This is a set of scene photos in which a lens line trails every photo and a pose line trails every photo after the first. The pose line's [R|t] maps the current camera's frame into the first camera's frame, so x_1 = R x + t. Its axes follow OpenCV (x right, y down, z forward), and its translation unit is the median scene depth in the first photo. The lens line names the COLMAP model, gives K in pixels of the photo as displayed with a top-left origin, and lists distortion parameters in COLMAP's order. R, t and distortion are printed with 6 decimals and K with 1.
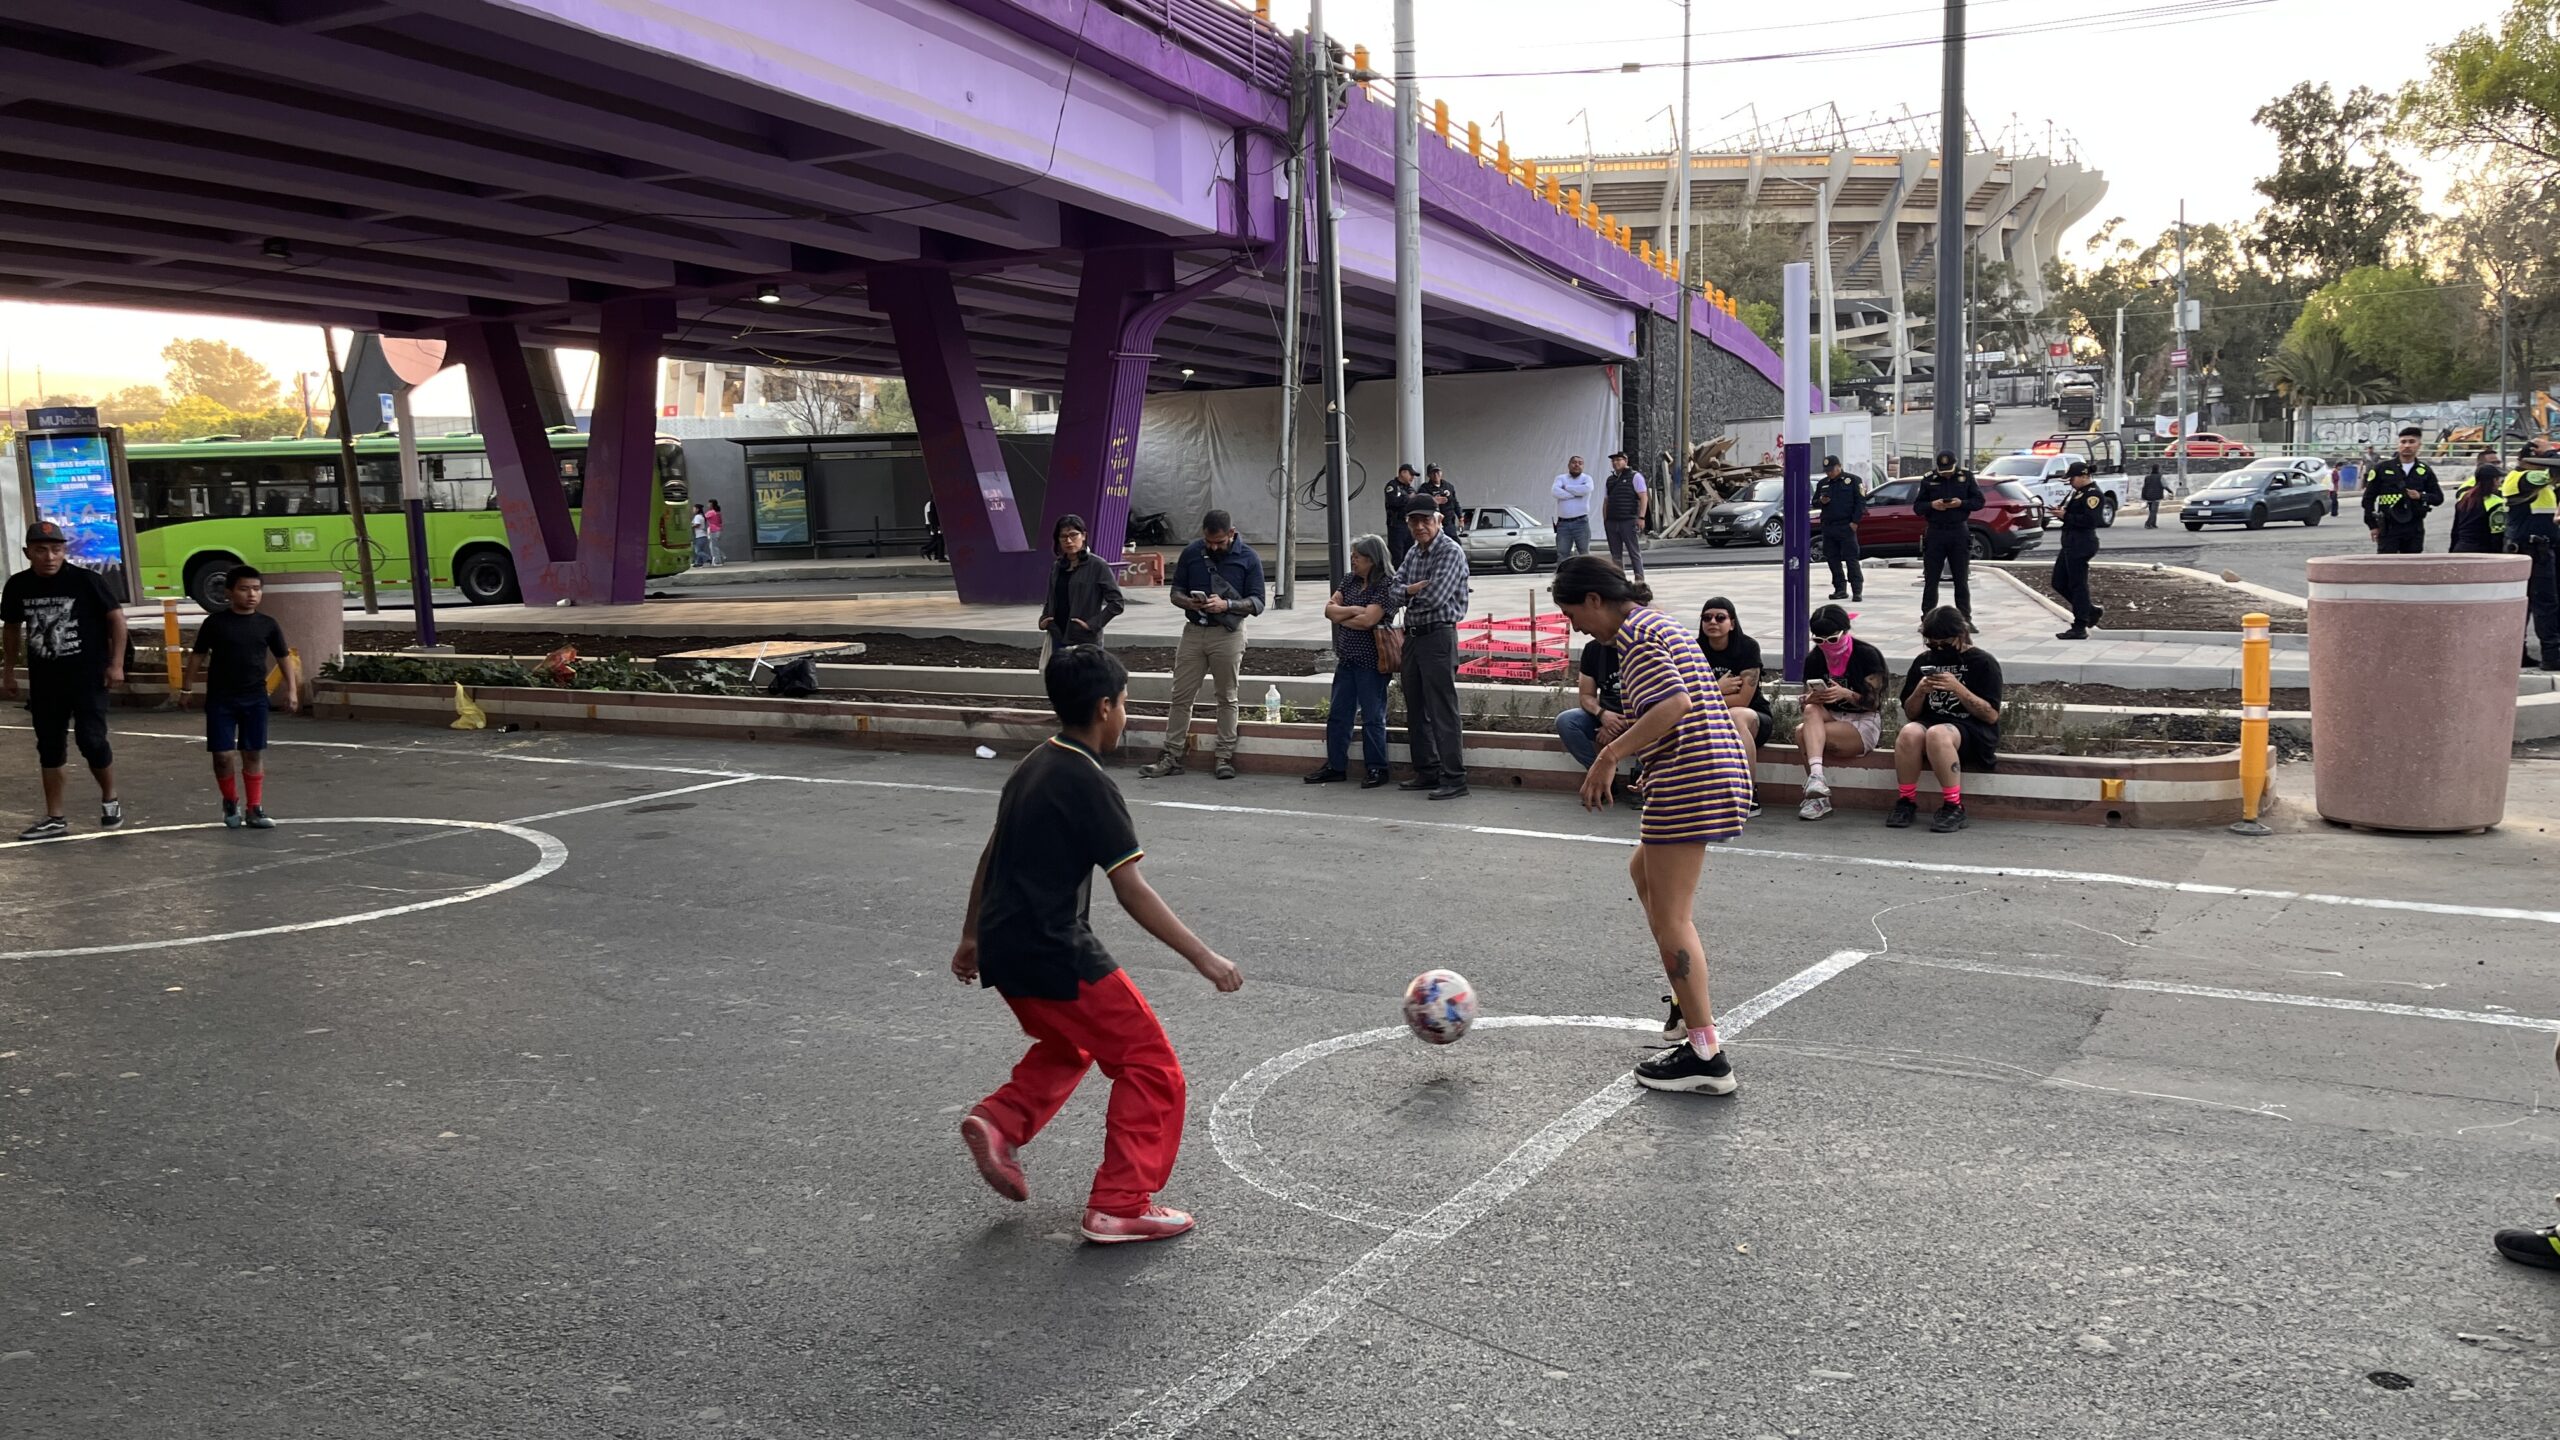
lens RADIAL K [[1923.7, 0, 1295.5], [0, 1923.7, 719.7], [0, 0, 1]] dist [0.039987, -0.003436]
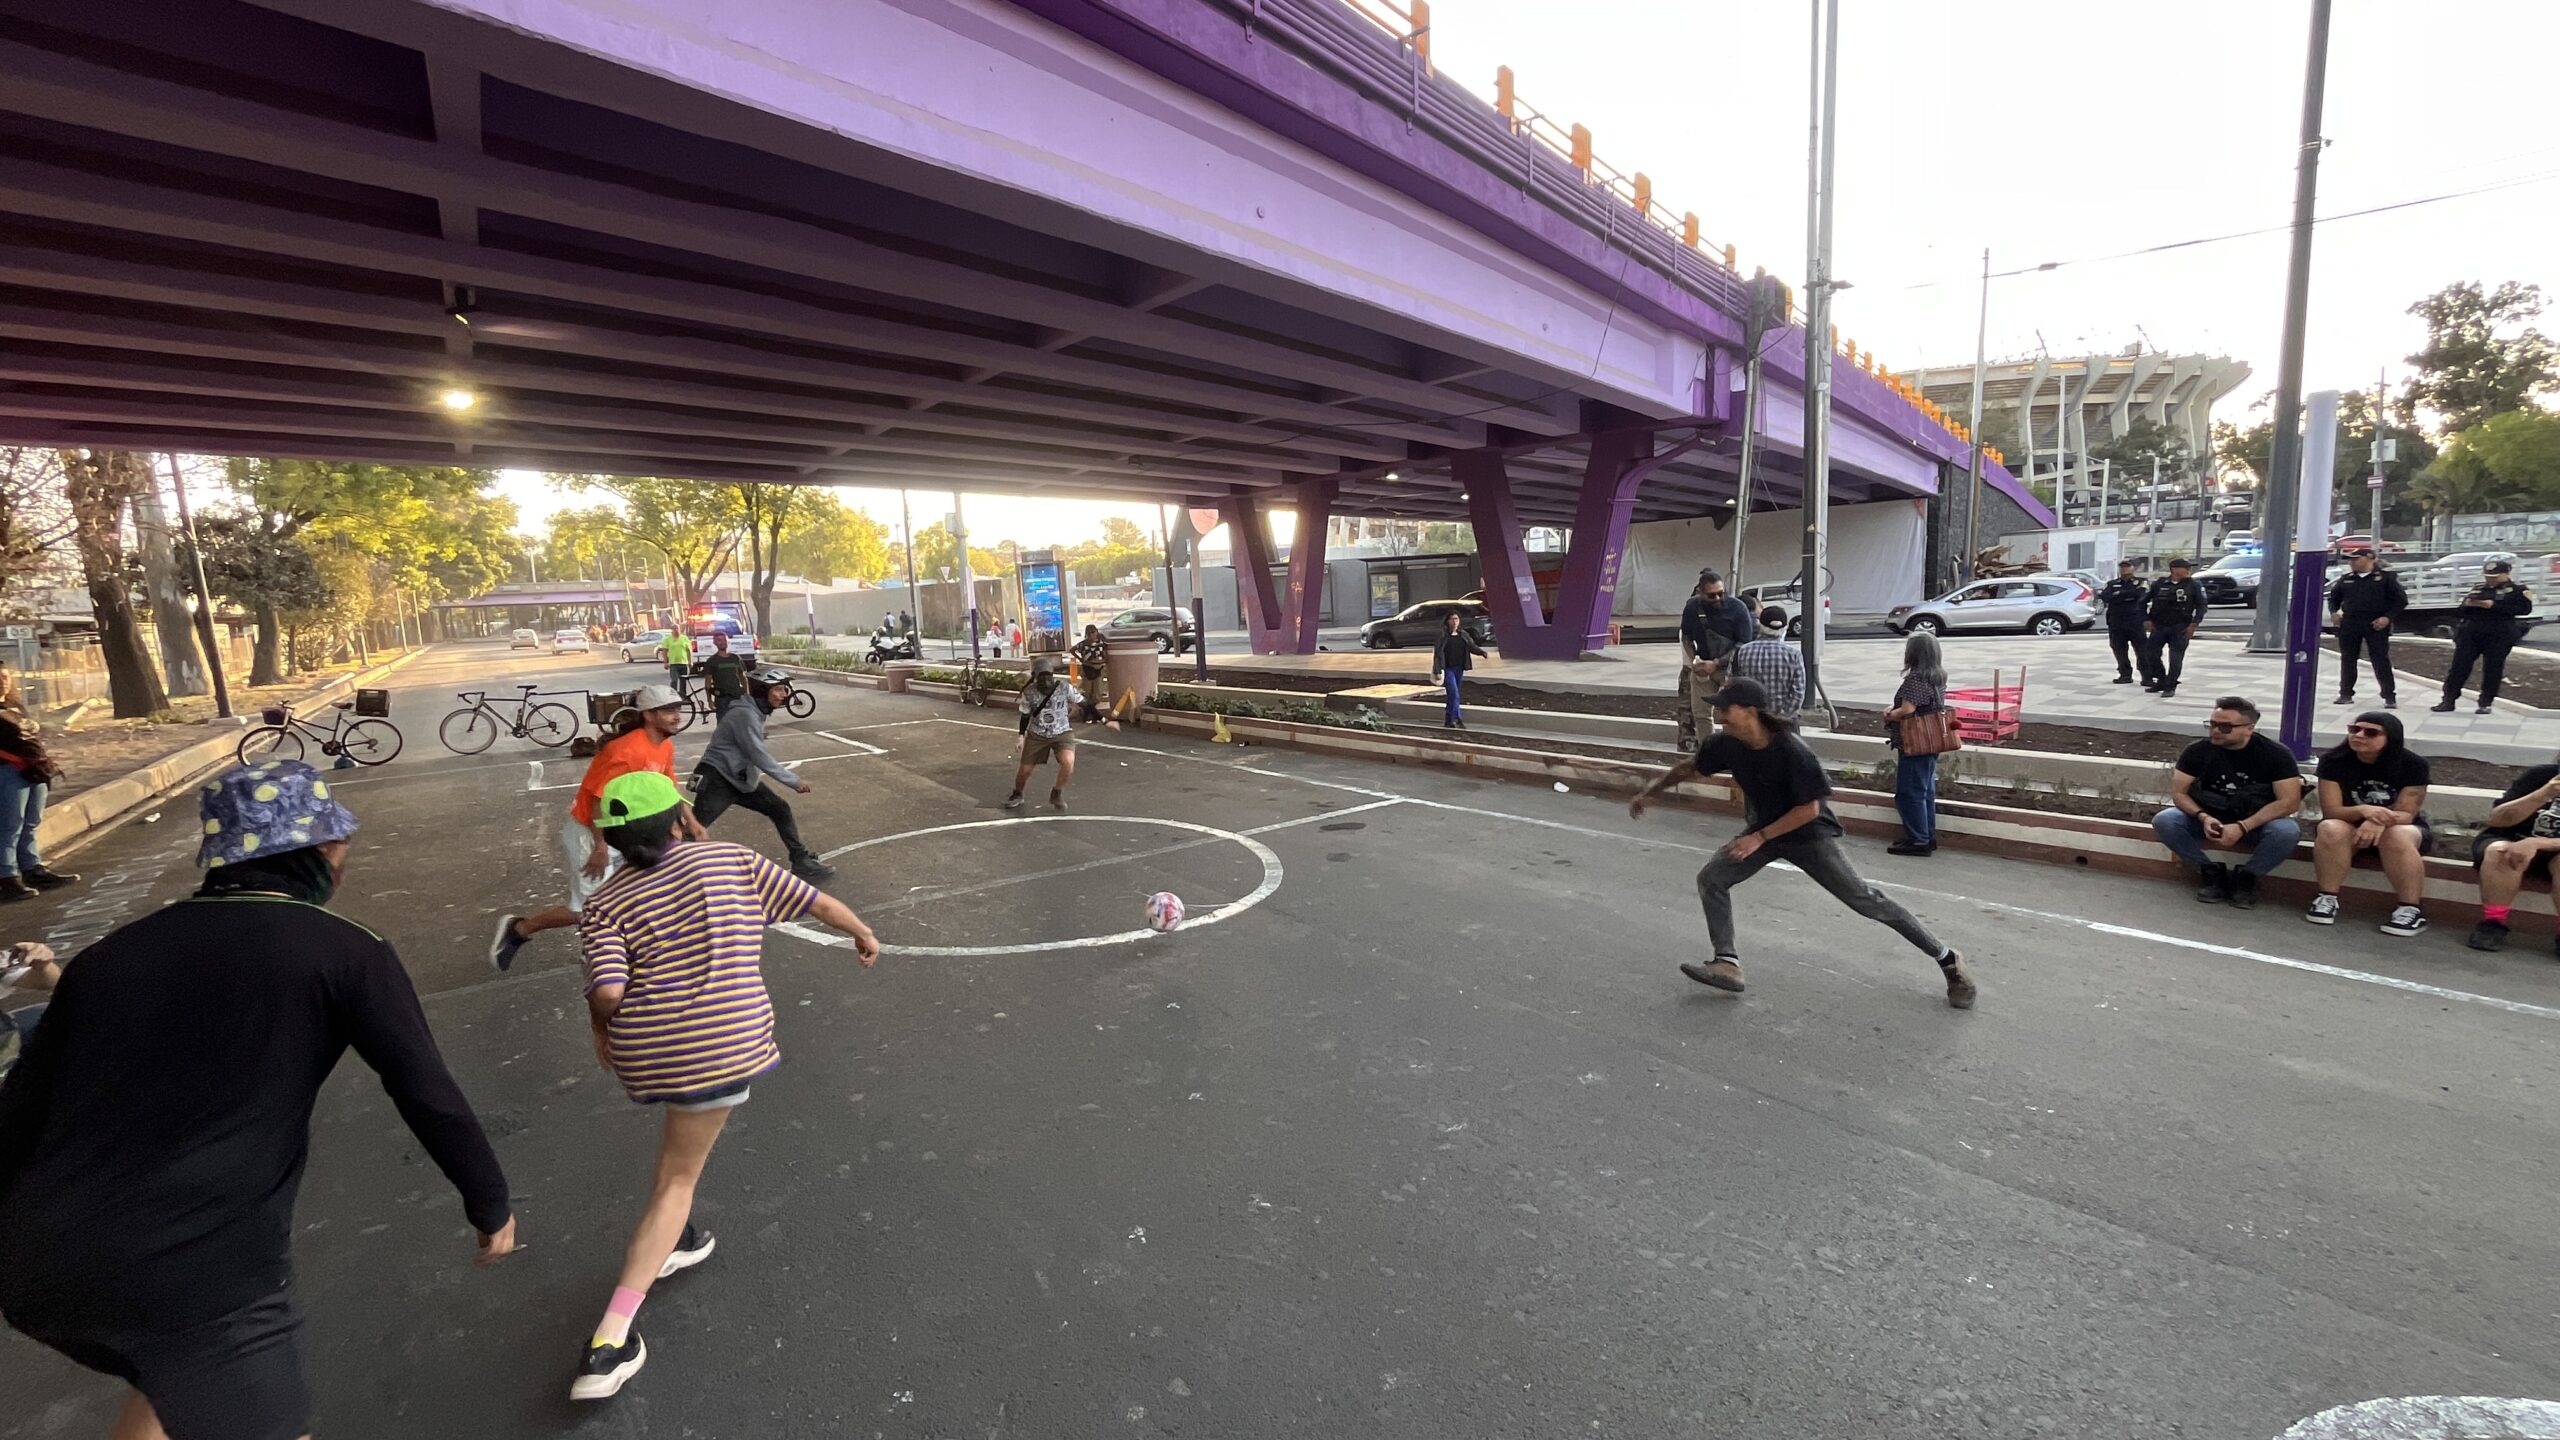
lens RADIAL K [[1038.5, 0, 1280.0], [0, 1038.5, 720.0], [0, 0, 1]] dist [0.000018, -0.000720]
pose [[0.939097, 0.035078, -0.341857, -0.046393], [-0.030632, 0.999361, 0.018398, -0.018402], [0.342284, -0.006806, 0.939572, 0.110587]]
